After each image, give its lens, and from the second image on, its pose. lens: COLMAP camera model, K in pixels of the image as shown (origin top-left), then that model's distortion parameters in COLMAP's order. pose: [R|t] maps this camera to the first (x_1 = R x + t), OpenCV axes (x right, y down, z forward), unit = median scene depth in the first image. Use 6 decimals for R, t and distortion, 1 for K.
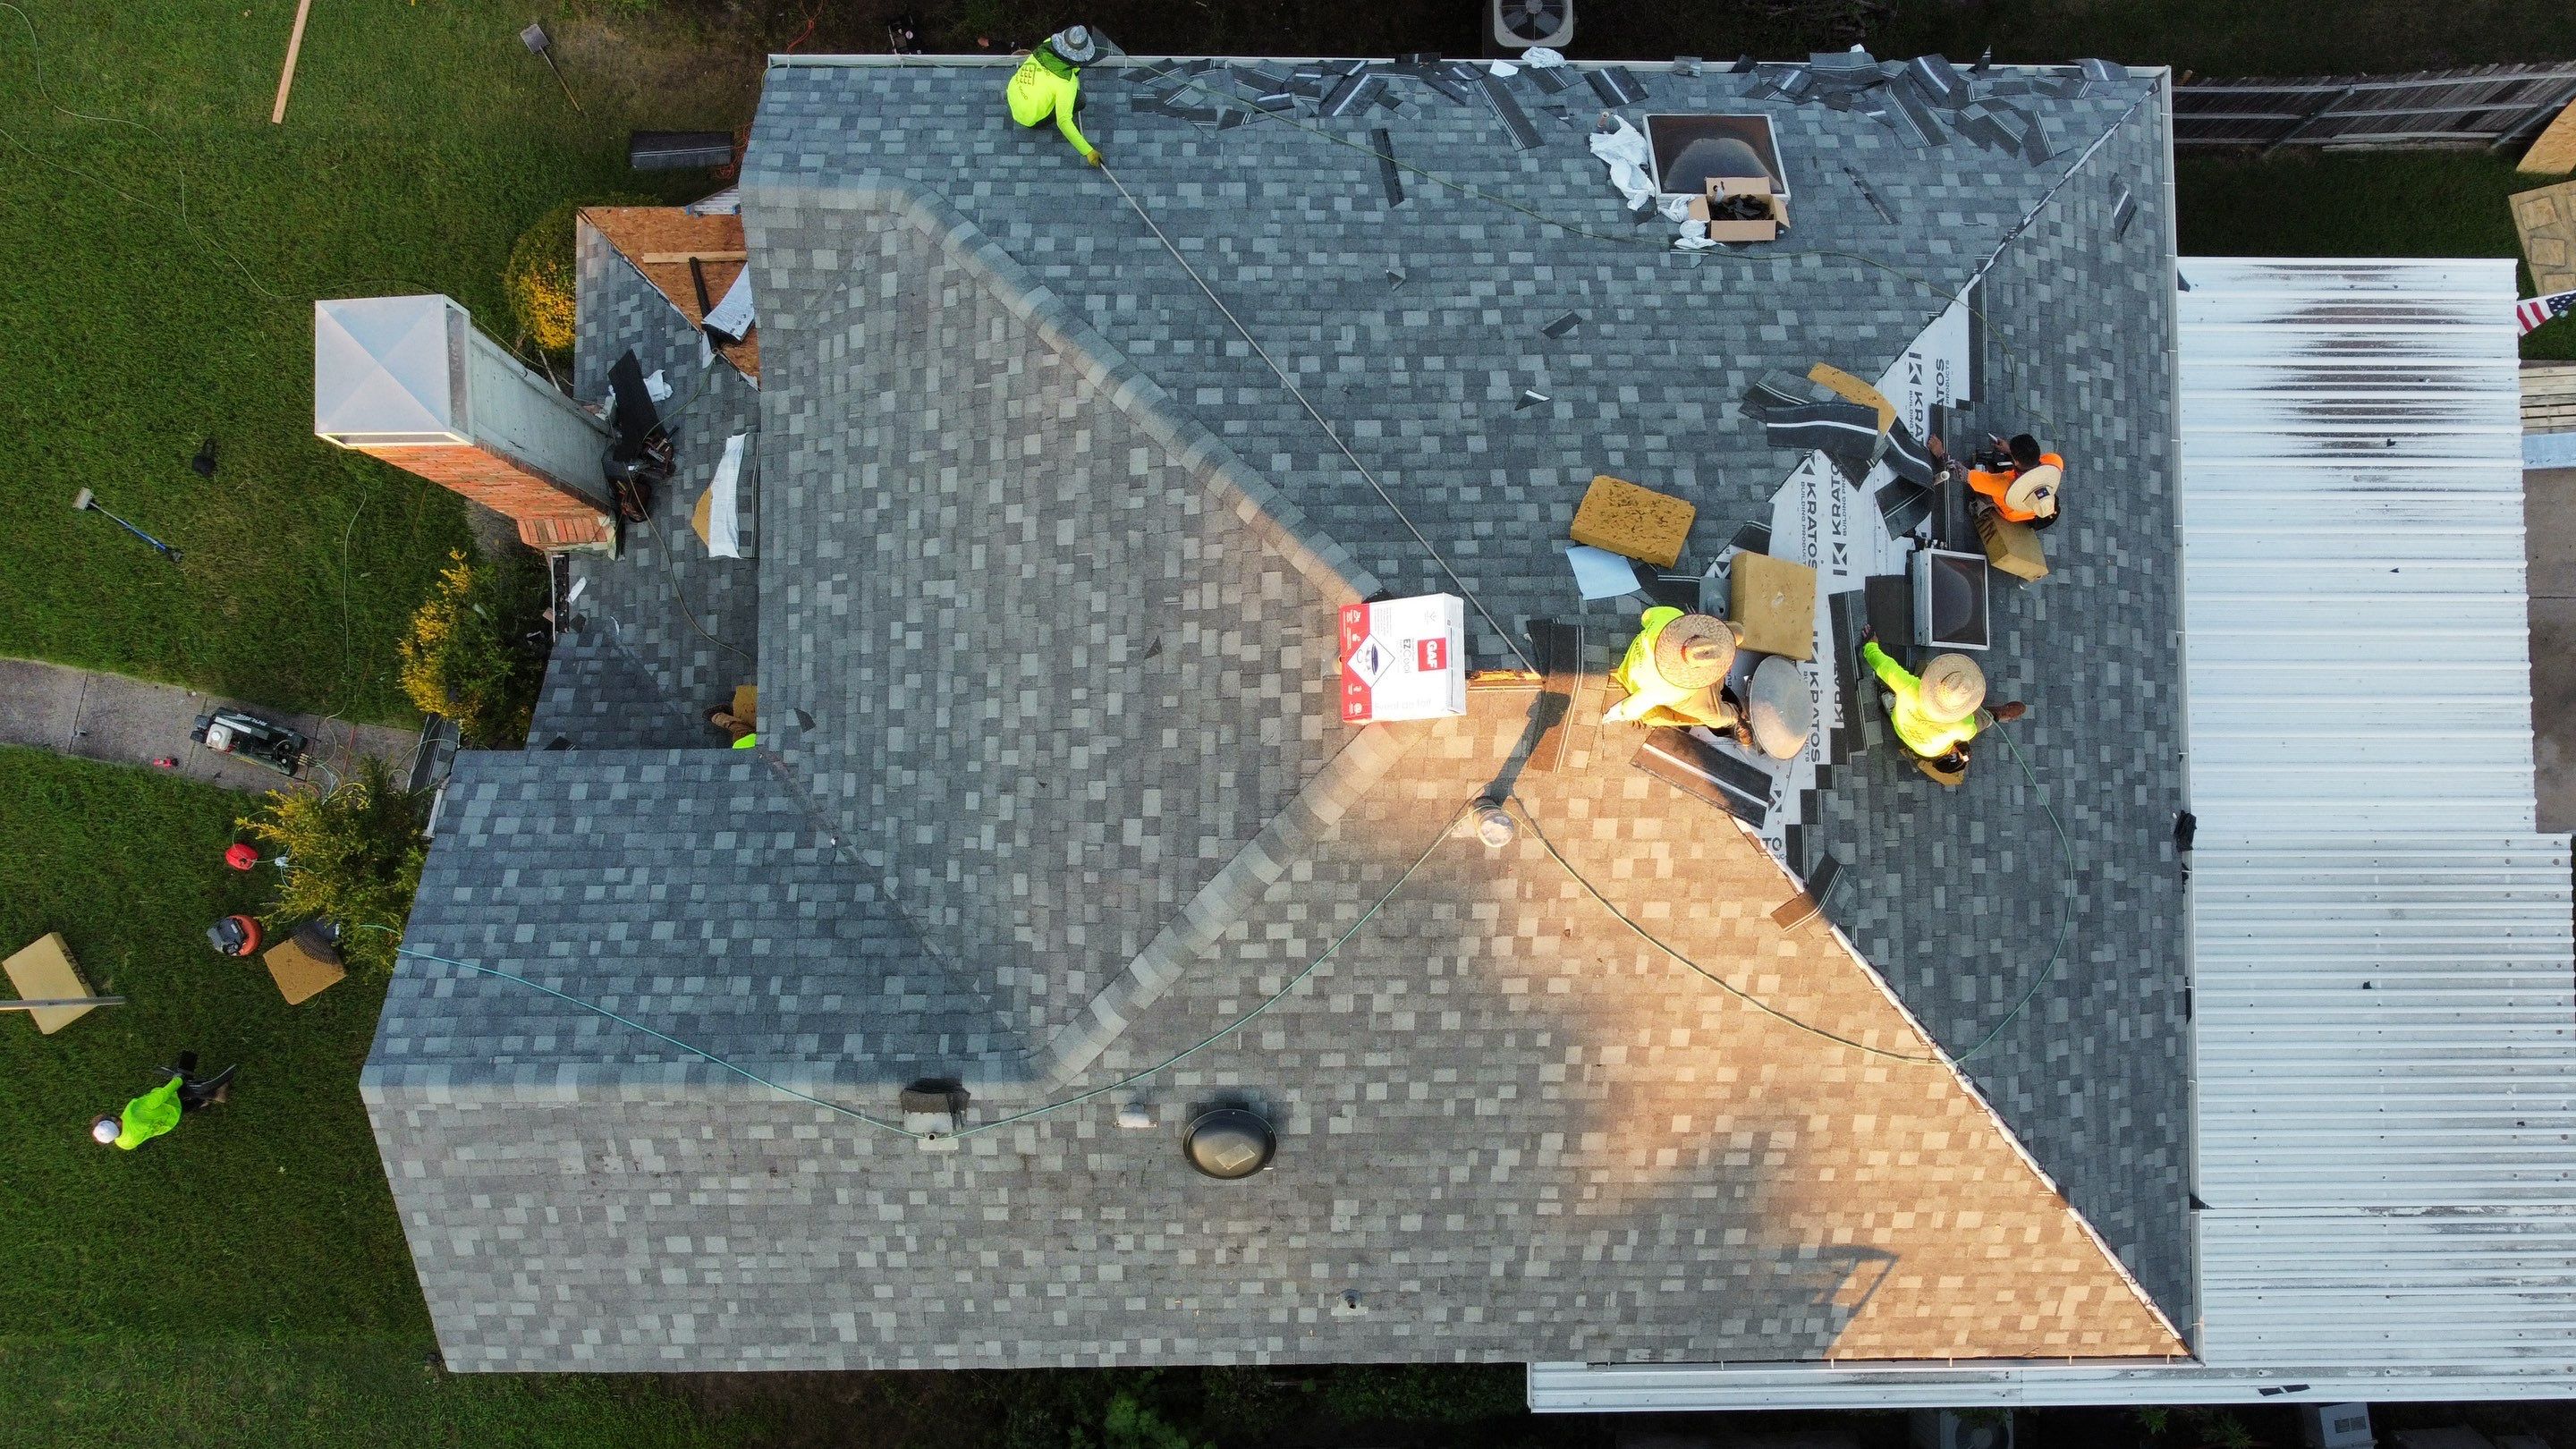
lens RADIAL K [[1941.0, 0, 1285.9], [0, 1941.0, 743.9], [0, 0, 1]] dist [0.013009, -0.026827]
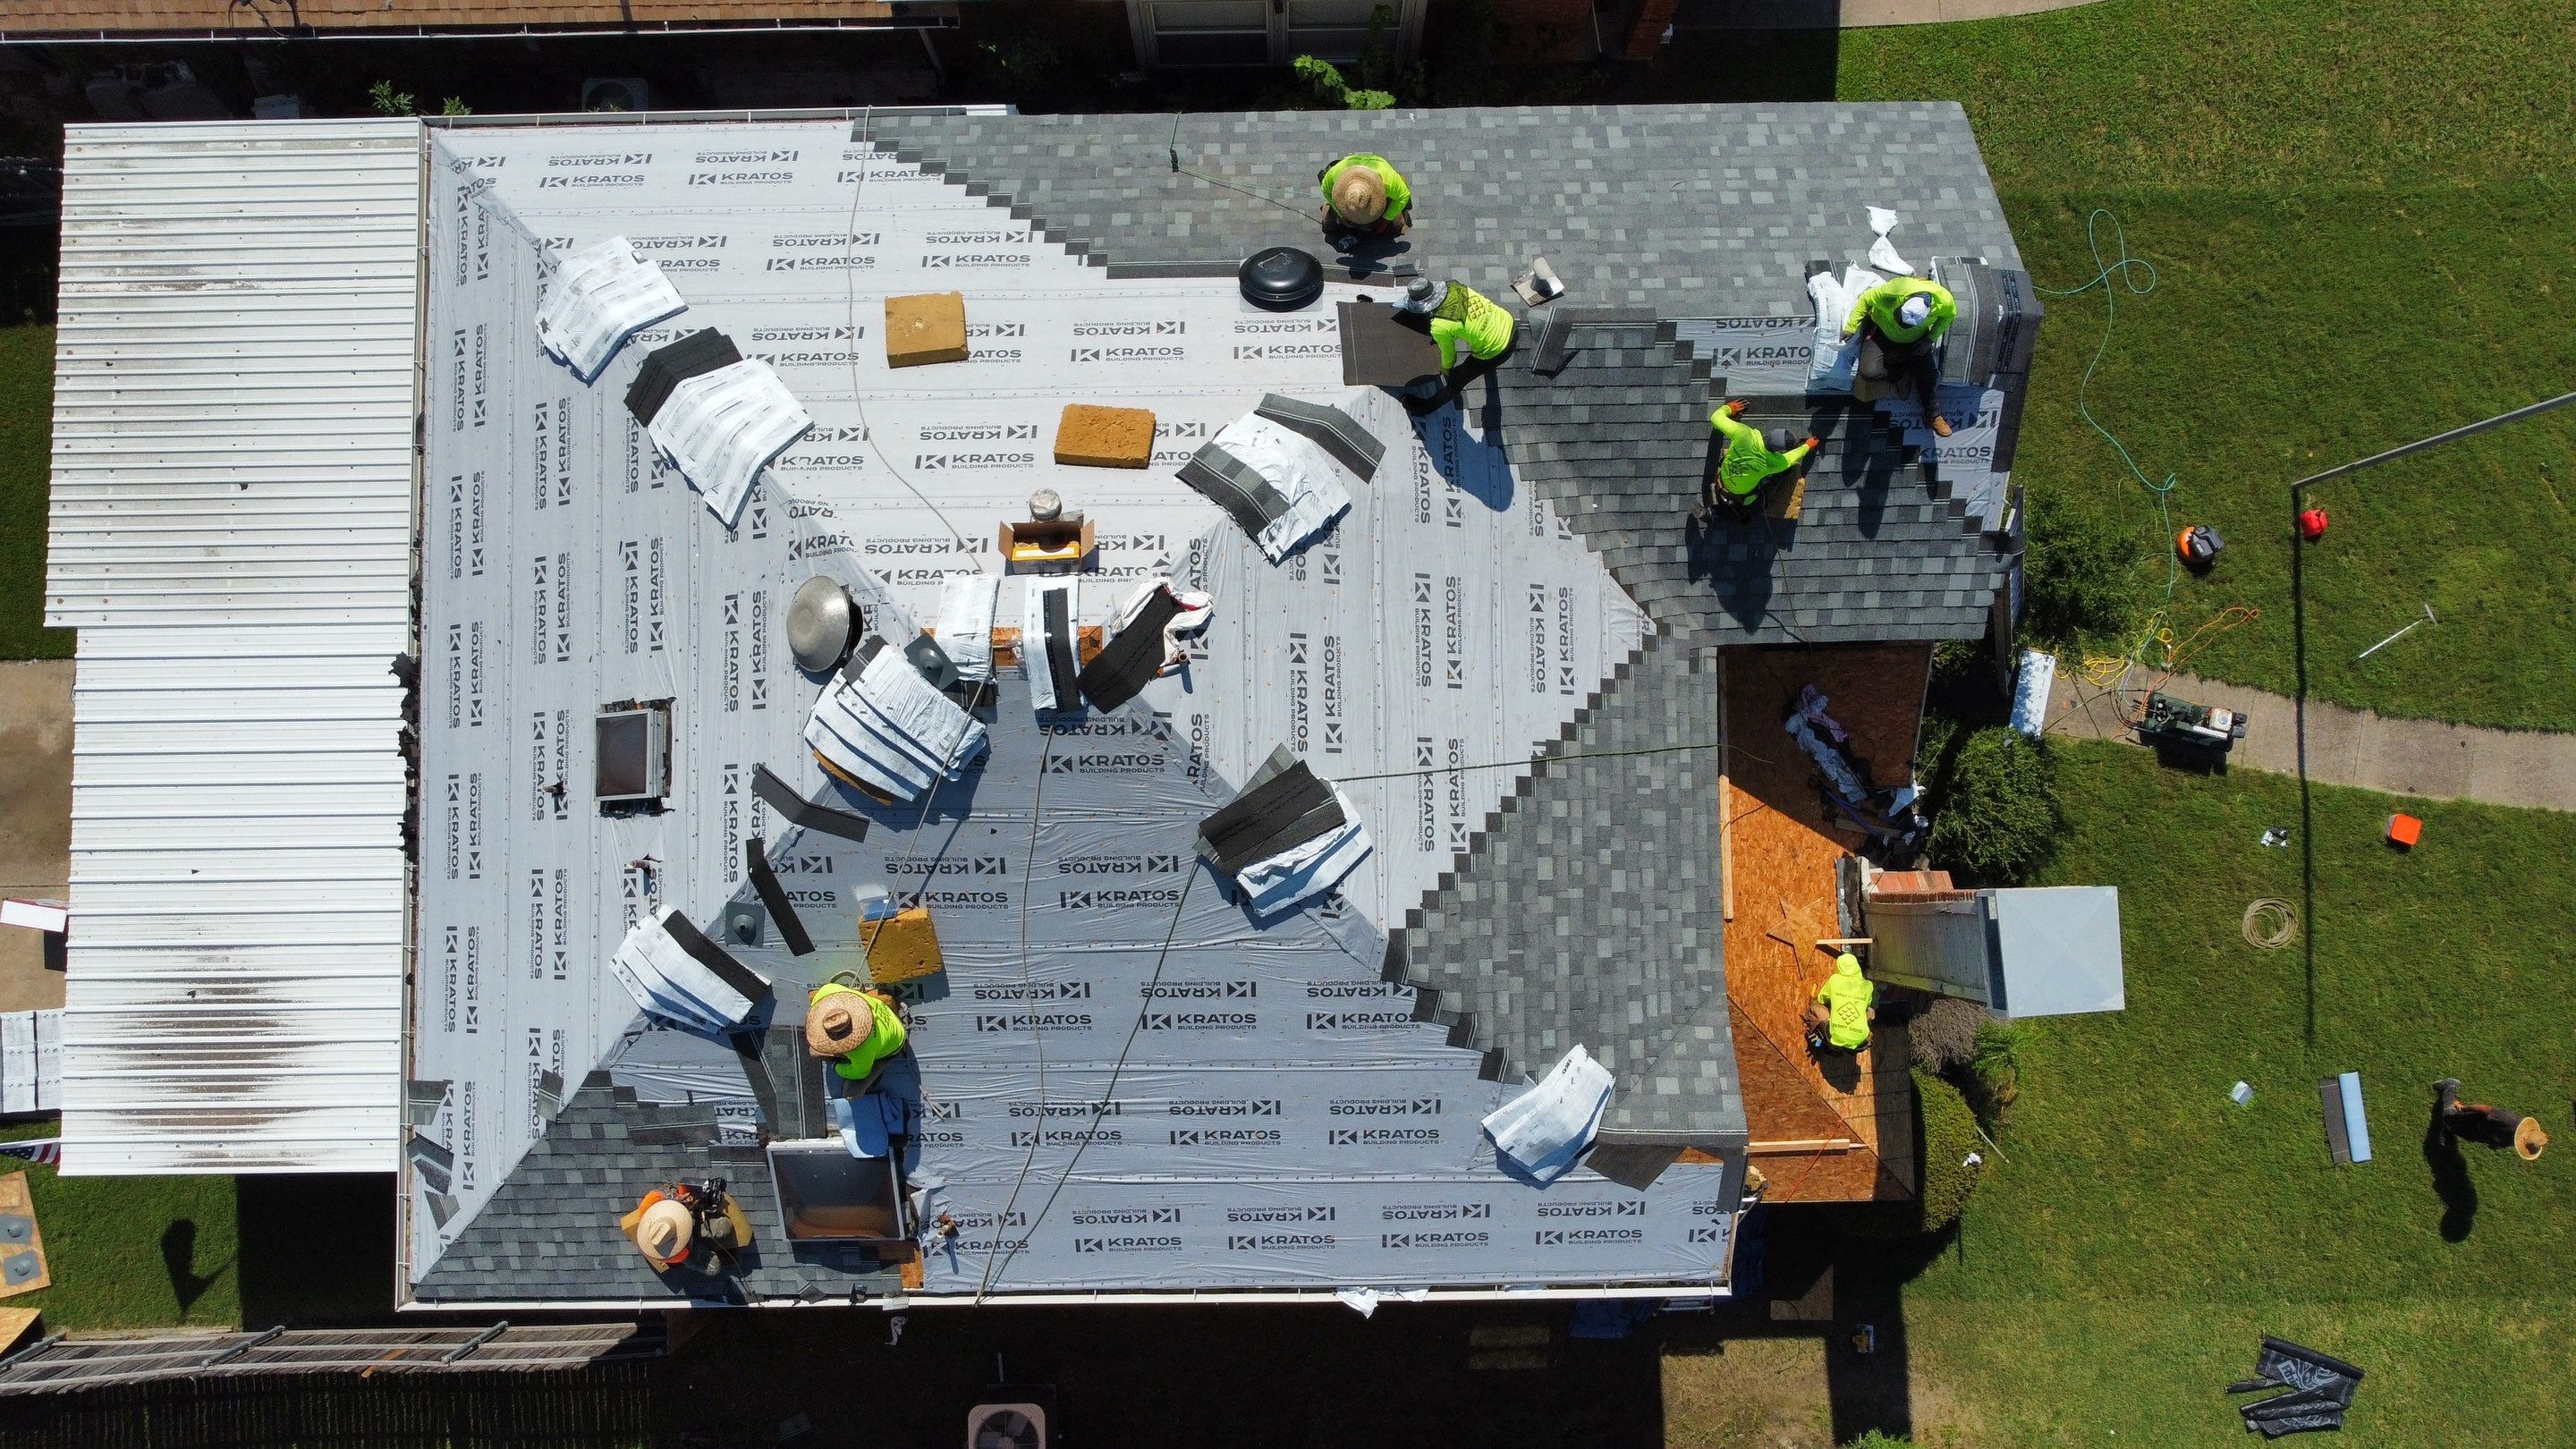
lens RADIAL K [[1936.0, 0, 1288.1], [0, 1936.0, 735.2], [0, 0, 1]] dist [0.004633, -0.010042]
pose [[-0.999772, 0.009477, -0.019146, -0.008530], [-0.011718, -0.992635, 0.120575, -0.191347], [-0.017863, 0.120772, 0.992520, -0.088661]]
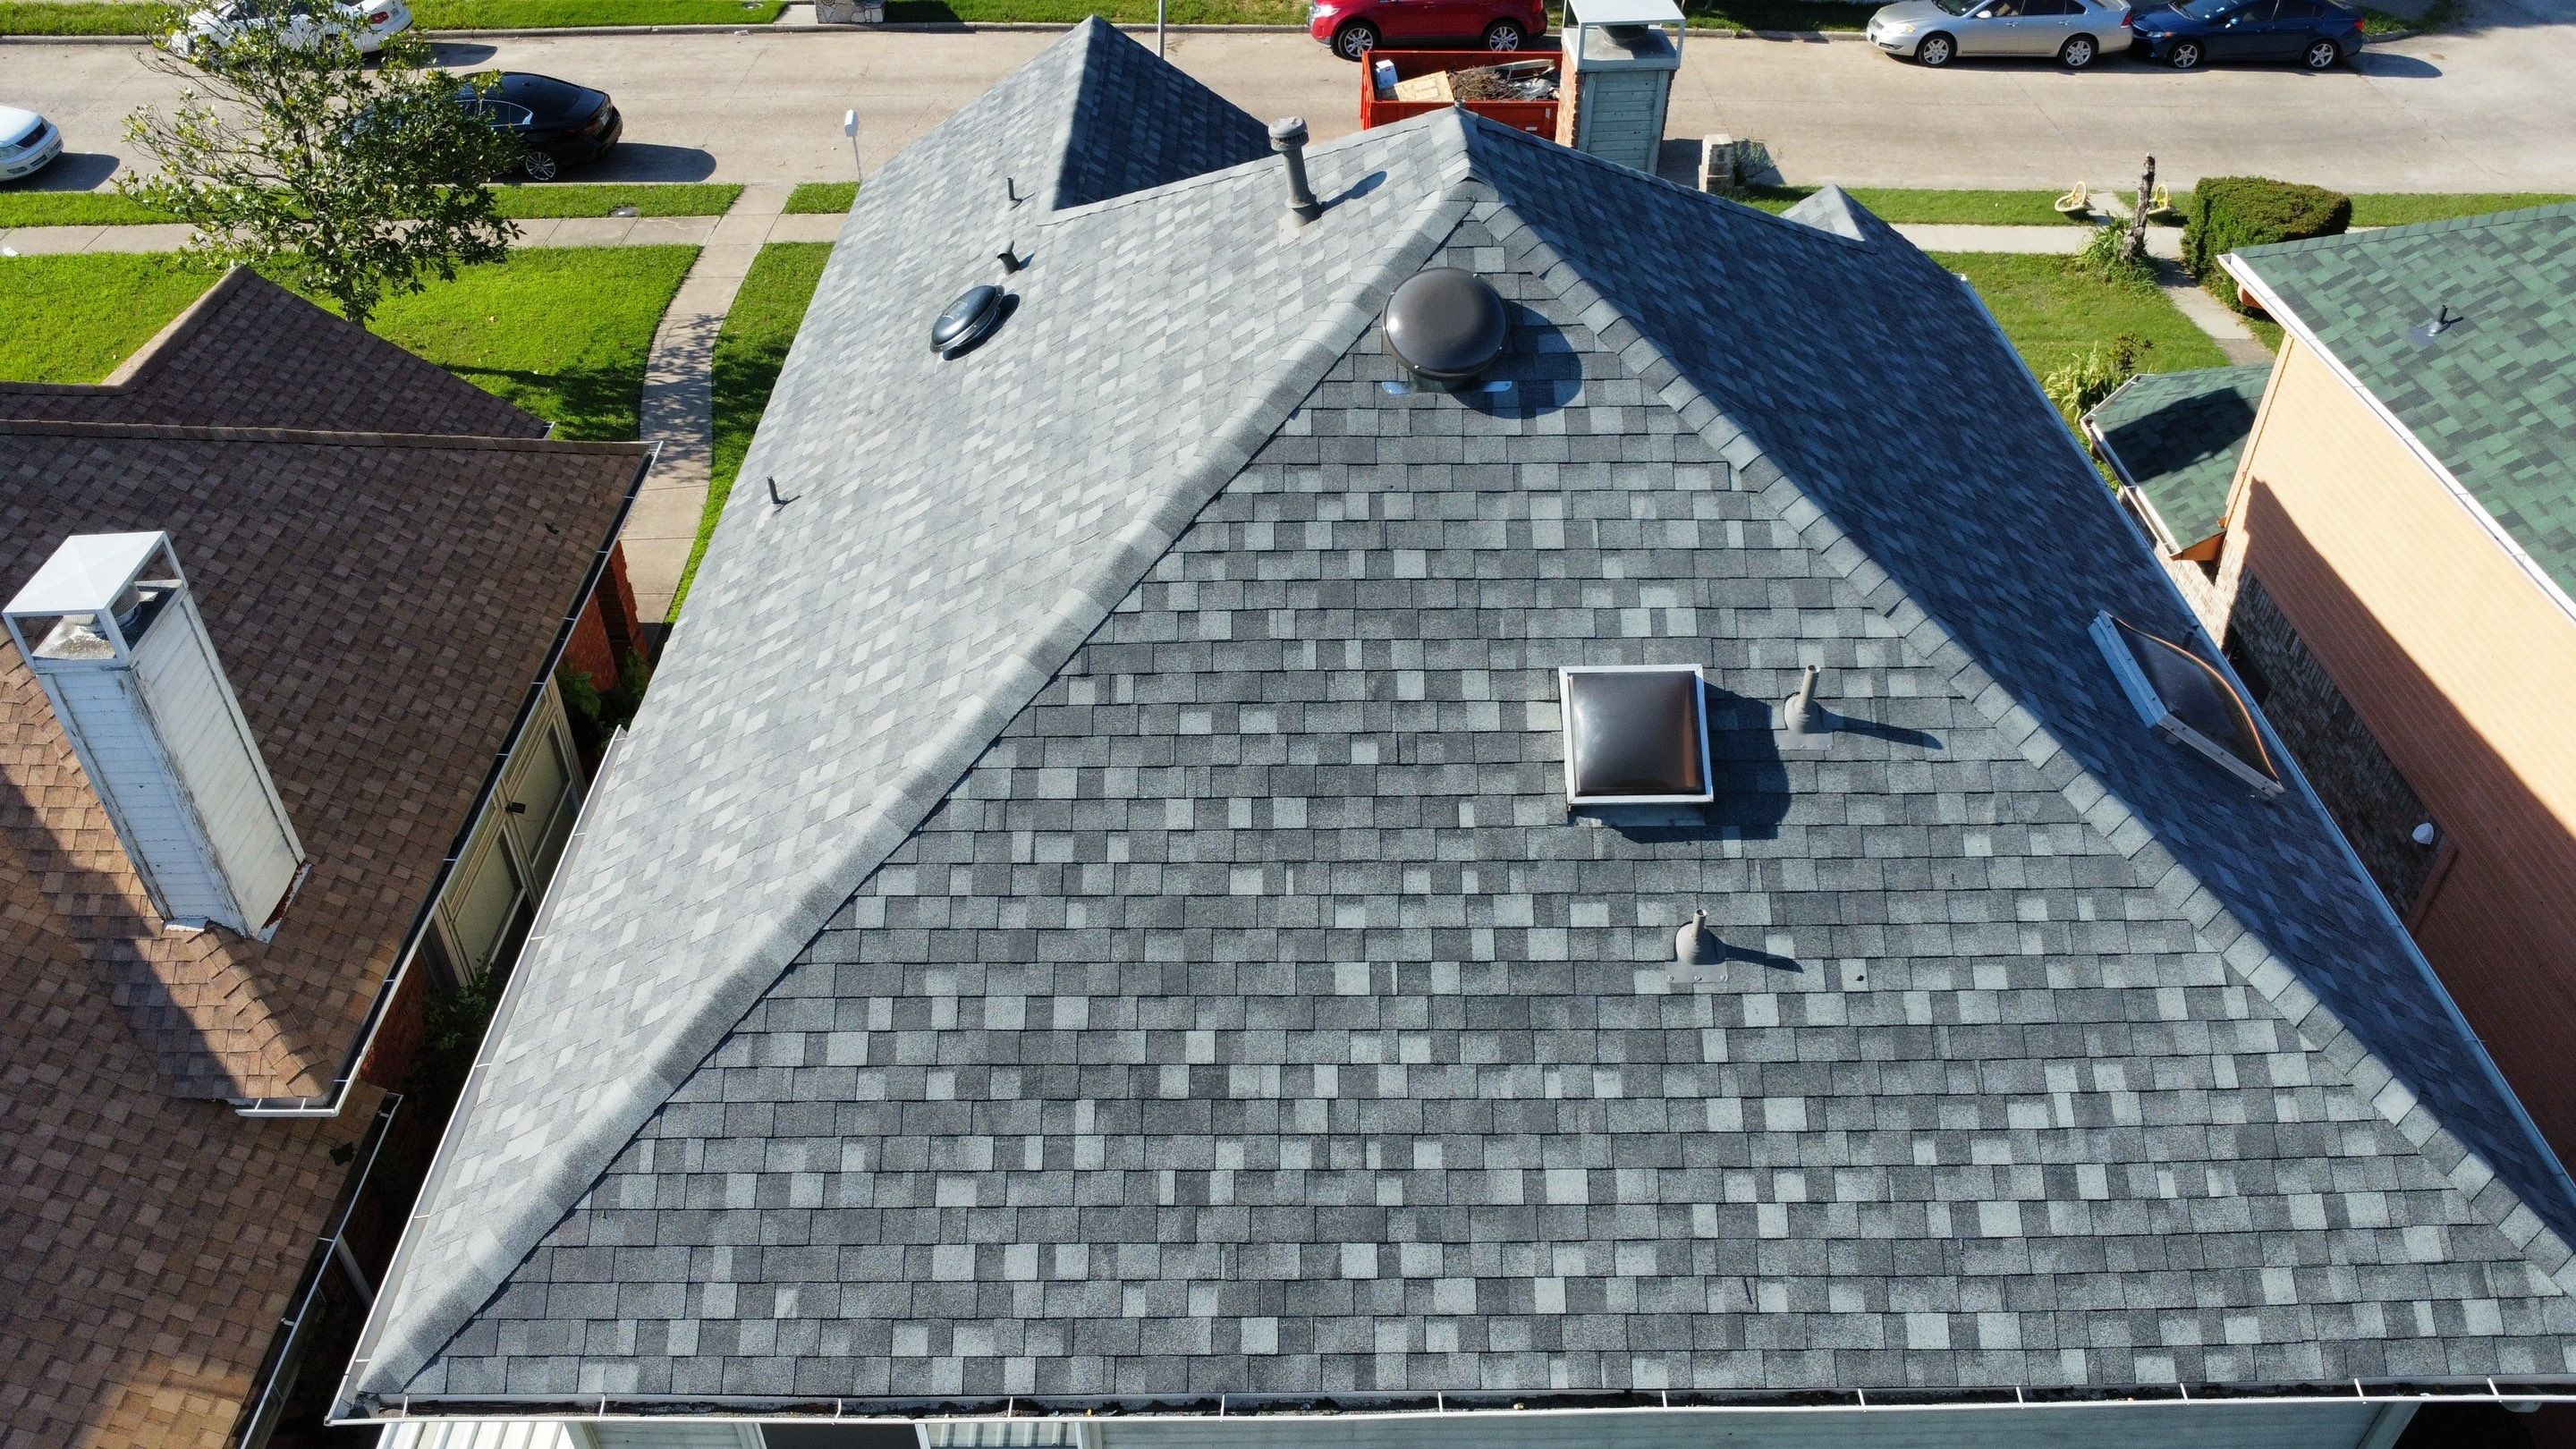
lens RADIAL K [[1882.4, 0, 1274.0], [0, 1882.4, 711.6], [0, 0, 1]] dist [-0.022440, -0.025118]
pose [[0.001418, 0.597019, -0.802226, 0.830288], [-0.998741, 0.041070, 0.028799, 0.030540], [0.050140, 0.801175, 0.596326, 0.577890]]
